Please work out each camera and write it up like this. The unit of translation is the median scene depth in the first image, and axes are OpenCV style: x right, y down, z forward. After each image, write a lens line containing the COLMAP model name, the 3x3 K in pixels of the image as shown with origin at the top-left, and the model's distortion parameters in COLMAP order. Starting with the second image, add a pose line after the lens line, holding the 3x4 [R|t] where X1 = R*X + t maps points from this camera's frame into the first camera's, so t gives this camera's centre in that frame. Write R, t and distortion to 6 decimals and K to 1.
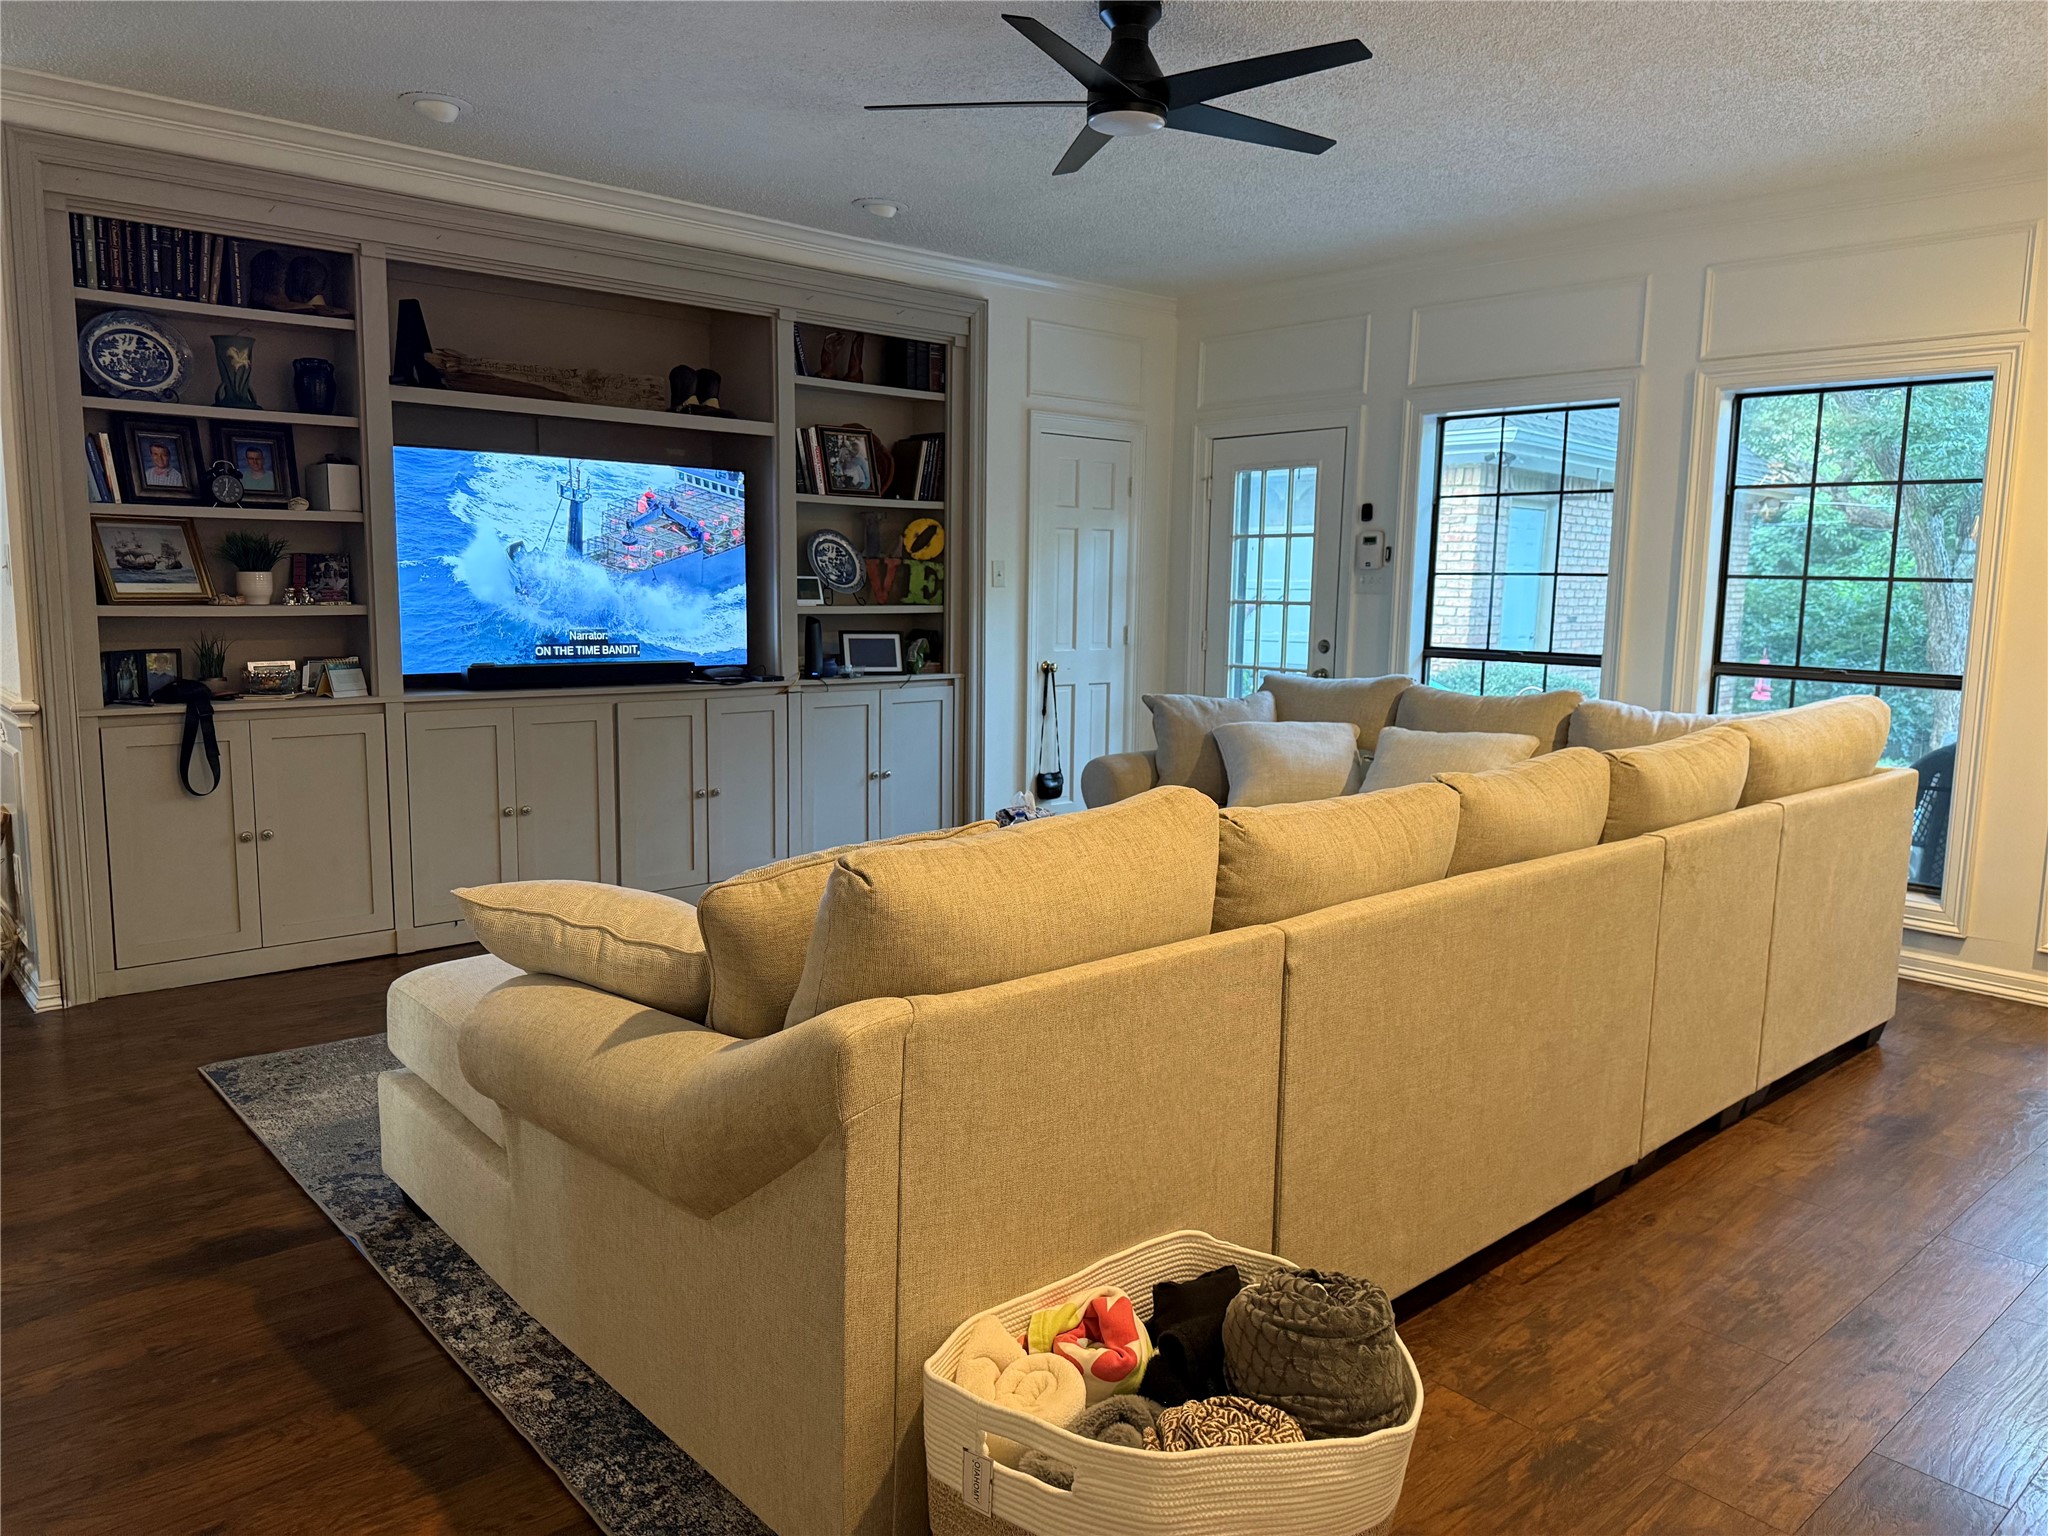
lens RADIAL K [[1452.8, 0, 1024.5], [0, 1452.8, 769.7], [0, 0, 1]] dist [-0.000207, -0.000514]
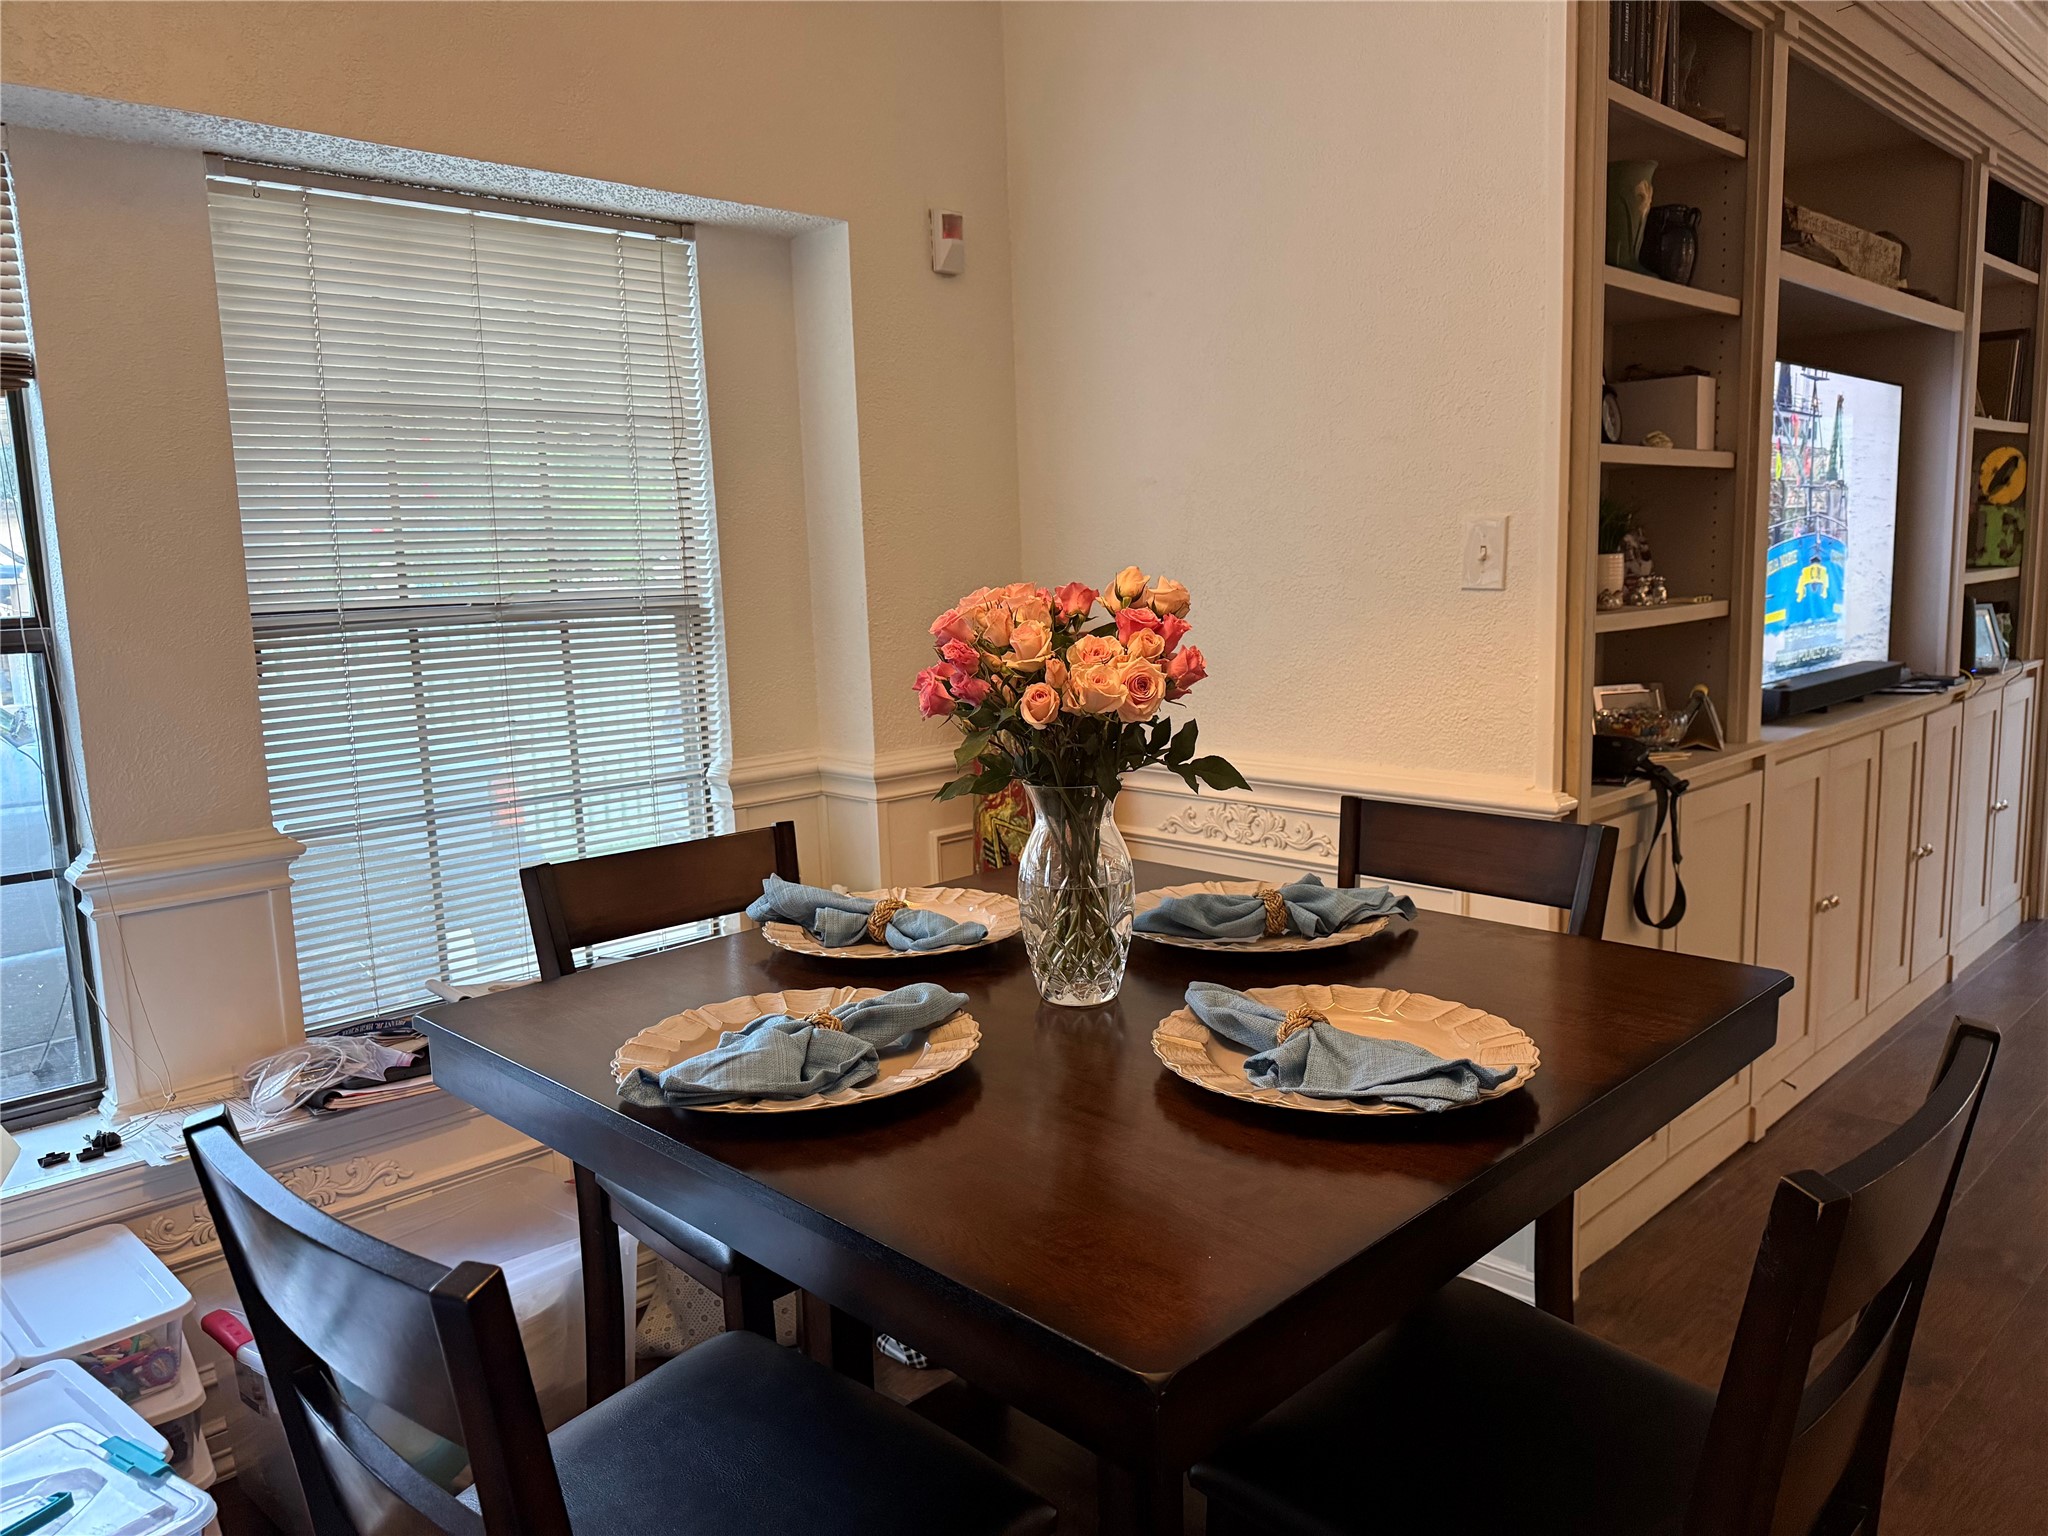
lens RADIAL K [[1452.8, 0, 1023.6], [0, 1452.8, 763.2], [0, 0, 1]] dist [-0.000207, -0.000514]
pose [[0.997608, -0.057306, 0.038666, -0.587362], [0.056967, 0.998328, 0.009820, -0.051442], [-0.039164, -0.007594, 0.999204, 0.300130]]
